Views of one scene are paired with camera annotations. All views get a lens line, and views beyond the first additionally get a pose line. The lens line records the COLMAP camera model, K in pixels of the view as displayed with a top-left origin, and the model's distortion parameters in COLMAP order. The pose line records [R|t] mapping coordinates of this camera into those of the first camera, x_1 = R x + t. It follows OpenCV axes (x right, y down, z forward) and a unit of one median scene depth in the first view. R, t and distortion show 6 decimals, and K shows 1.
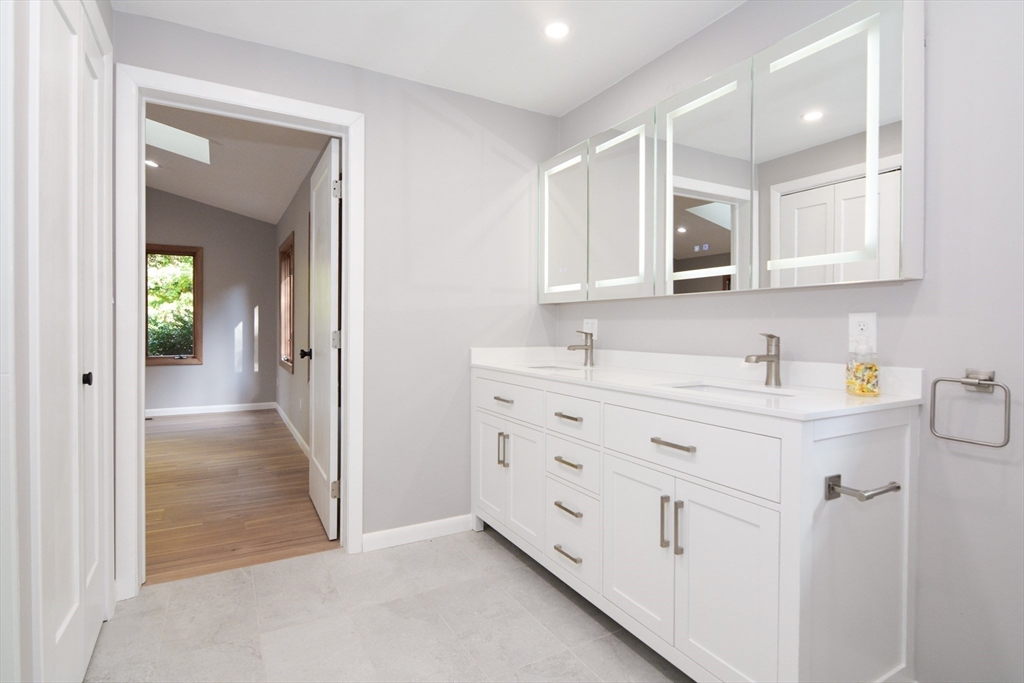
lens RADIAL K [[500.1, 0, 516.6], [0, 500.1, 337.6], [0, 0, 1]] dist [-0.001094, -0.015147]
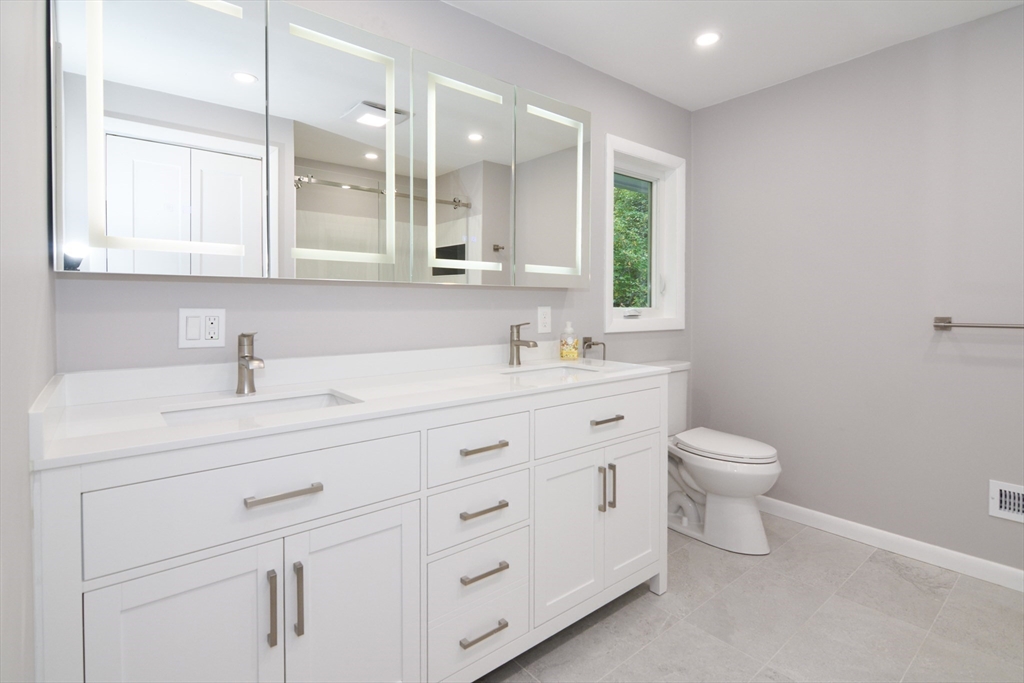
lens RADIAL K [[515.1, 0, 514.3], [0, 515.1, 323.2], [0, 0, 1]] dist [-0.044254, -0.017048]
pose [[-0.184656, -0.017223, 0.982652, -0.706815], [0.040024, 0.998885, 0.025029, -0.037967], [-0.981988, 0.043951, -0.183761, 1.226749]]
